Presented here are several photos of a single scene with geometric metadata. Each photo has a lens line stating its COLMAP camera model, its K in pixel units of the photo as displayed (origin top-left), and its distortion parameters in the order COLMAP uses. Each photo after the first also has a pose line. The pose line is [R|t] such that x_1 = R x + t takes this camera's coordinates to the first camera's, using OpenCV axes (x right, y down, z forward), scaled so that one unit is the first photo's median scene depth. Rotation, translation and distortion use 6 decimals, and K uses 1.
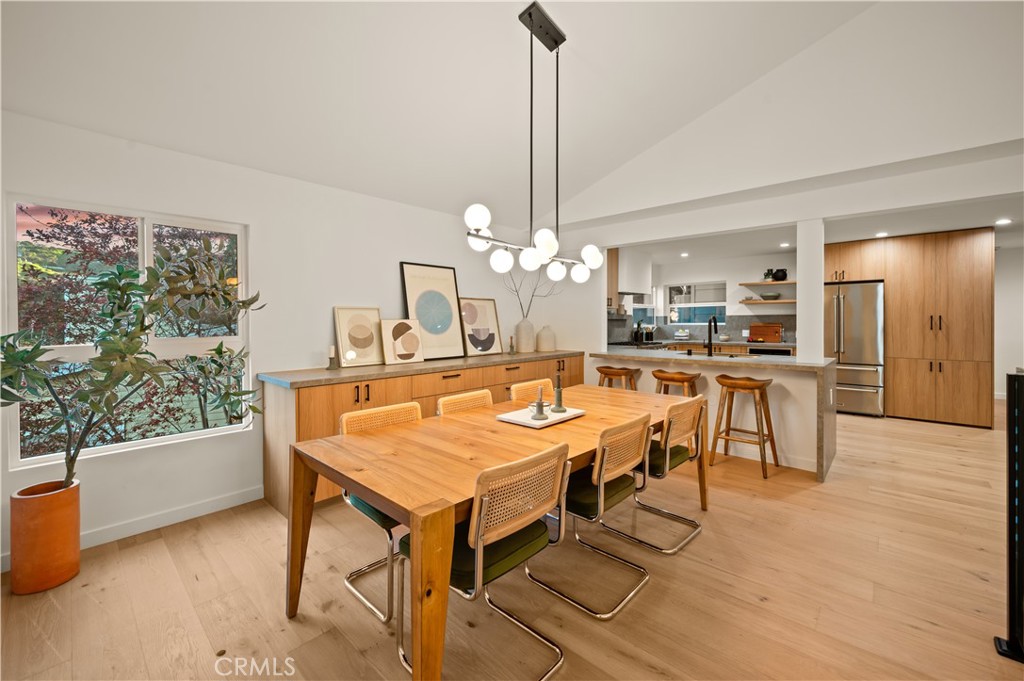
lens RADIAL K [[412.7, 0, 514.2], [0, 412.7, 326.3], [0, 0, 1]] dist [-0.004087, 0.001406]
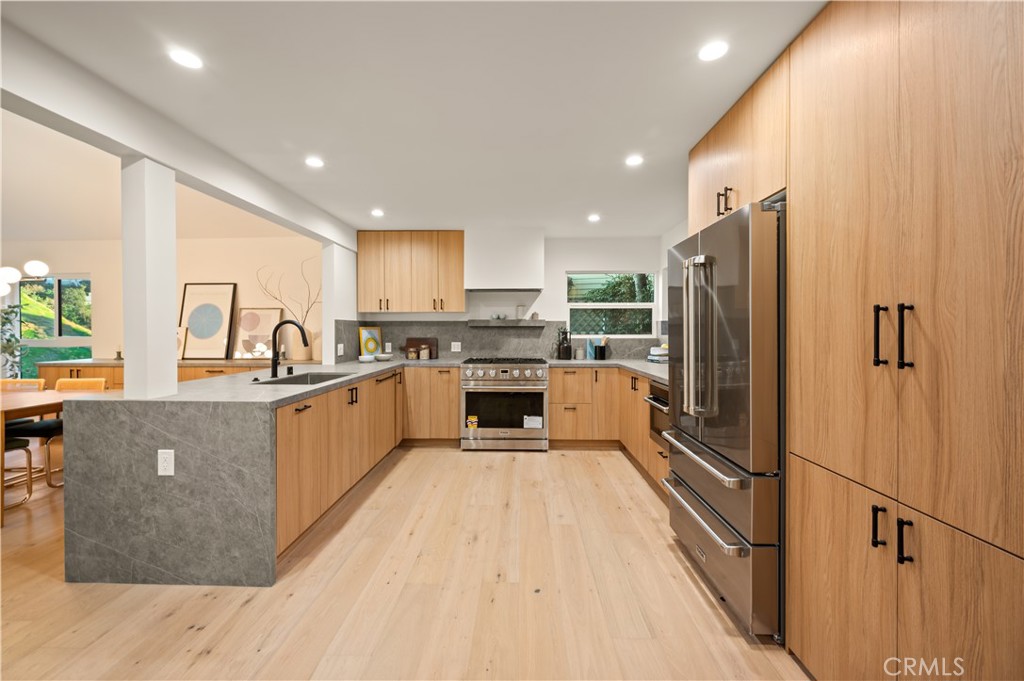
lens RADIAL K [[412.7, 0, 511.8], [0, 412.7, 337.9], [0, 0, 1]] dist [-0.004087, 0.001406]
pose [[0.652224, 0.017786, -0.757818, 1.052536], [-0.010549, 0.999841, 0.014387, -0.008677], [0.757953, -0.001390, 0.652308, 0.694601]]
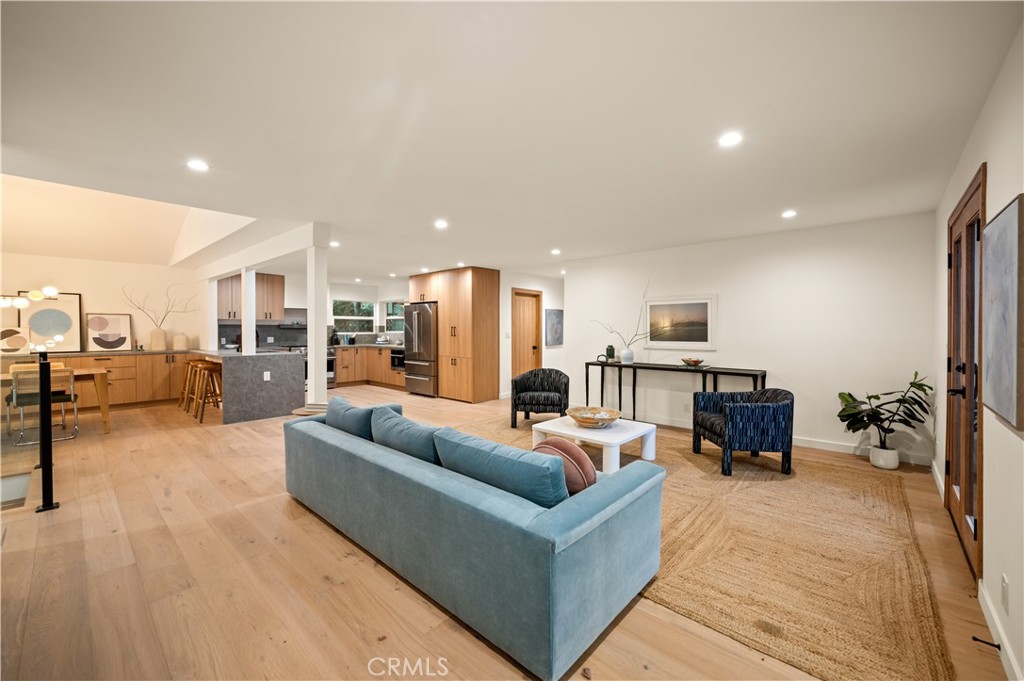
lens RADIAL K [[412.7, 0, 516.8], [0, 412.7, 337.3], [0, 0, 1]] dist [-0.004087, 0.001406]
pose [[0.999985, 0.005374, 0.001025, 1.236918], [-0.005382, 0.999952, 0.008166, -0.001722], [-0.000981, -0.008172, 0.999966, -0.447498]]
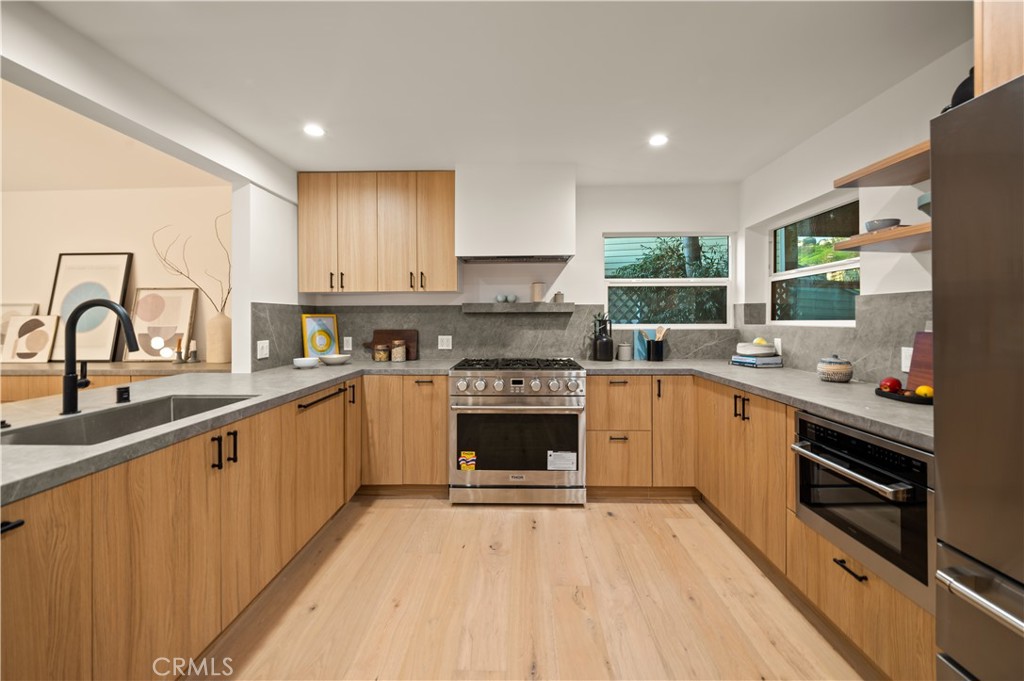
lens RADIAL K [[412.7, 0, 513.5], [0, 412.7, 324.2], [0, 0, 1]] dist [-0.004087, 0.001406]
pose [[0.653969, 0.010881, -0.756443, 0.817938], [-0.006819, 0.999941, 0.008488, -0.008756], [0.756491, -0.000392, 0.654004, 0.869780]]
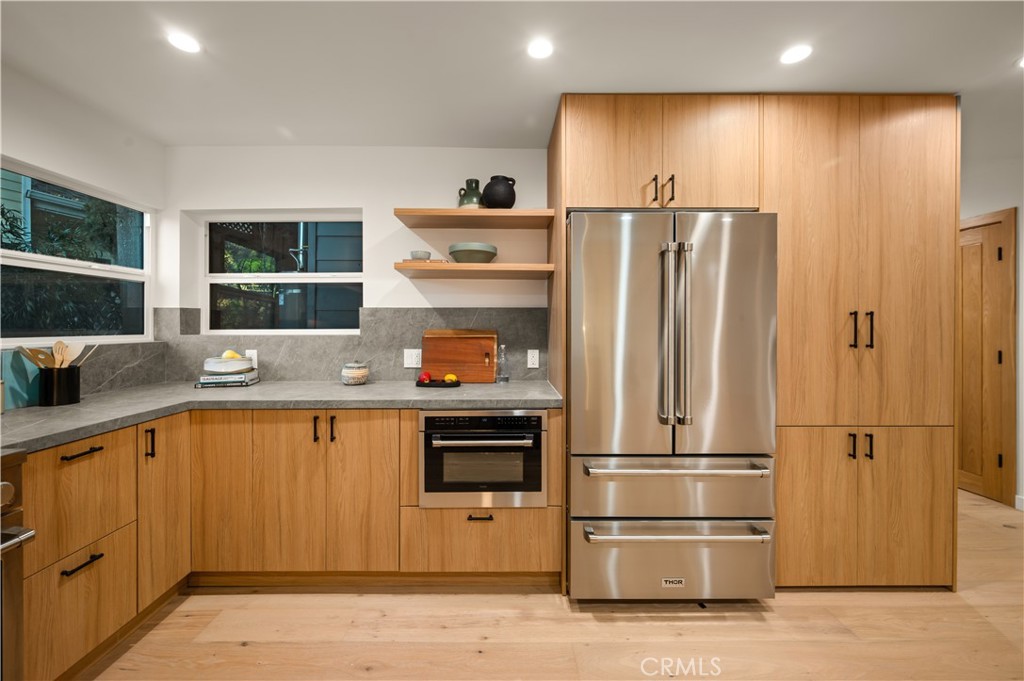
lens RADIAL K [[412.7, 0, 507.2], [0, 412.7, 326.0], [0, 0, 1]] dist [-0.004087, 0.001406]
pose [[0.737766, 0.002795, 0.675050, 0.523318], [0.004040, 0.999955, -0.008555, -0.010276], [-0.675044, 0.009039, 0.737722, 0.934737]]
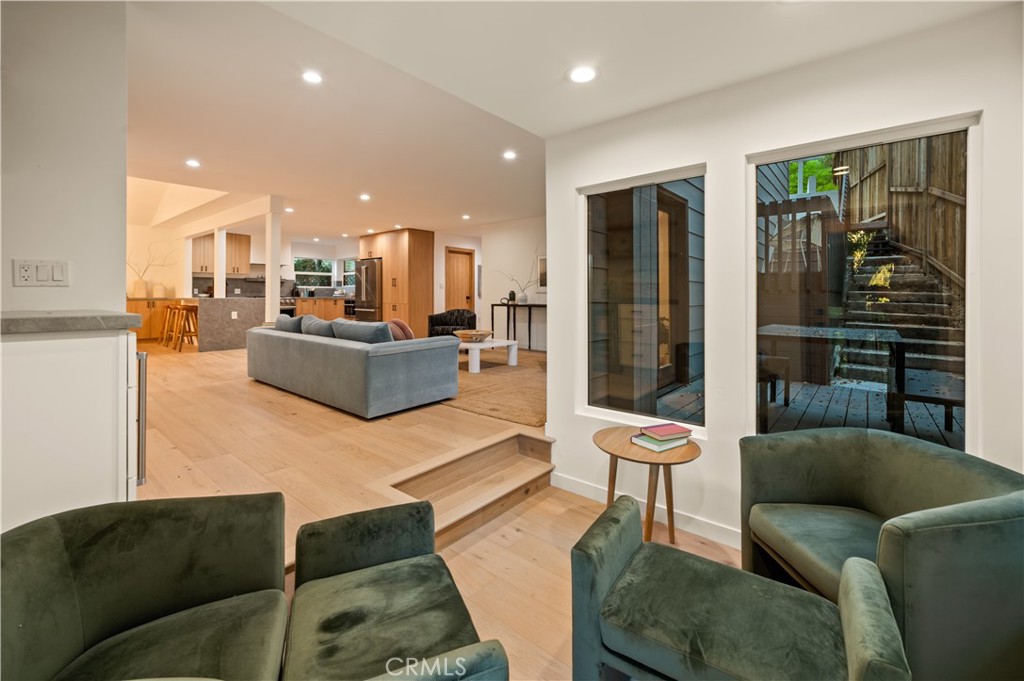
lens RADIAL K [[412.7, 0, 510.1], [0, 412.7, 294.5], [0, 0, 1]] dist [-0.004087, 0.001406]
pose [[0.998984, 0.005082, 0.044775, 1.426824], [-0.004666, 0.999945, -0.009394, 0.055521], [-0.044820, 0.009176, 0.998953, -0.760912]]
